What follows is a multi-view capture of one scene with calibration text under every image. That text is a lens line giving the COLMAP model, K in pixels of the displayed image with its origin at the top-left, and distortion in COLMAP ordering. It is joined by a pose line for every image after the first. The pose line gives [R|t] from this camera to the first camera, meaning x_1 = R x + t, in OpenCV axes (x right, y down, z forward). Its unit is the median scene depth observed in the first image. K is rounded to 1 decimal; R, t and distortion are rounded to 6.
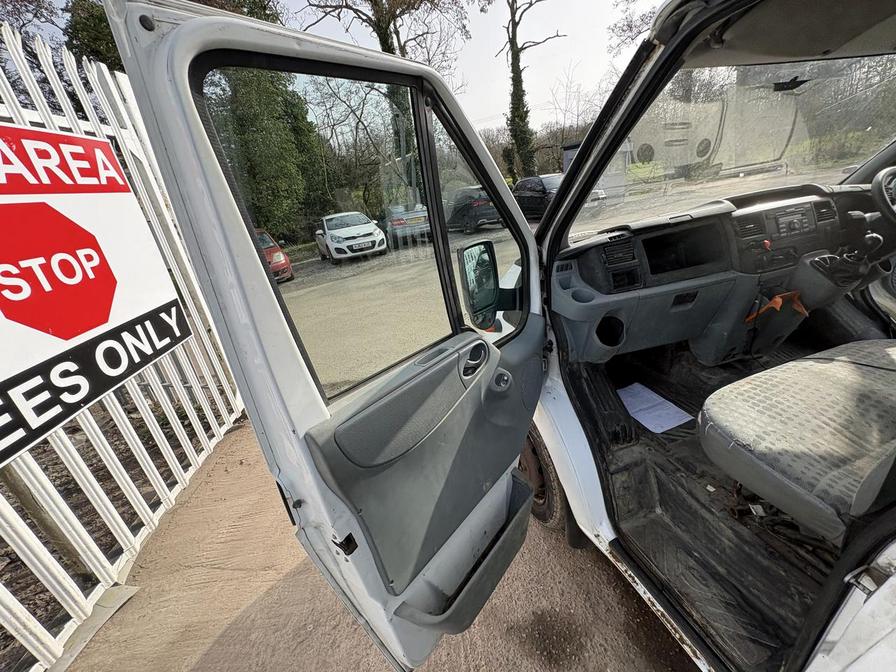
lens RADIAL K [[358.0, 0, 448.0], [0, 358.0, 336.0], [0, 0, 1]] dist [0.001060, 0.000931]
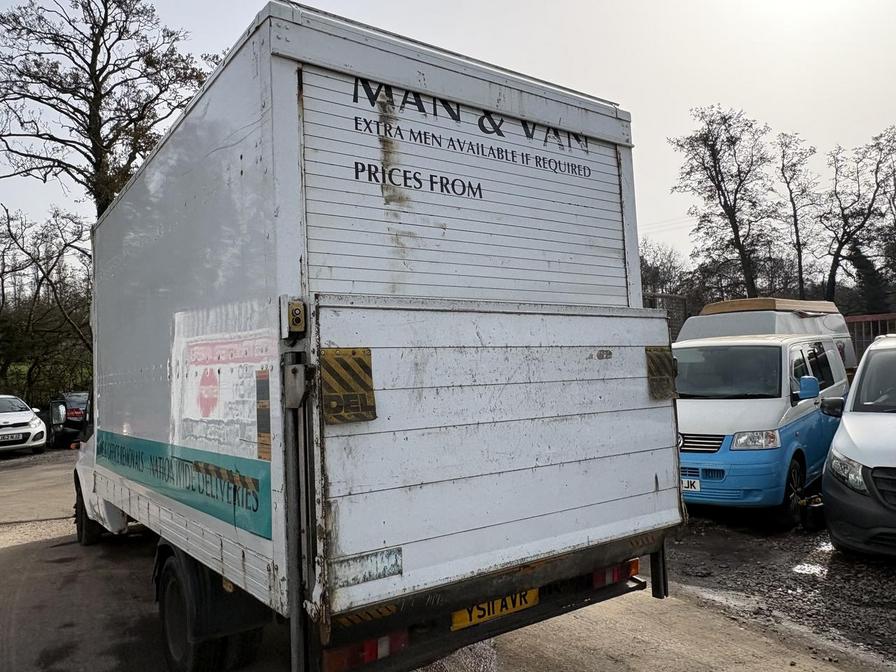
lens RADIAL K [[674.0, 0, 448.0], [0, 674.0, 336.0], [0, 0, 1]] dist [-0.000451, 0.001916]
pose [[0.940356, 0.116755, 0.319530, 0.738944], [0.037600, 0.897837, -0.438720, 1.031206], [-0.338108, 0.424567, 0.839896, -2.888723]]
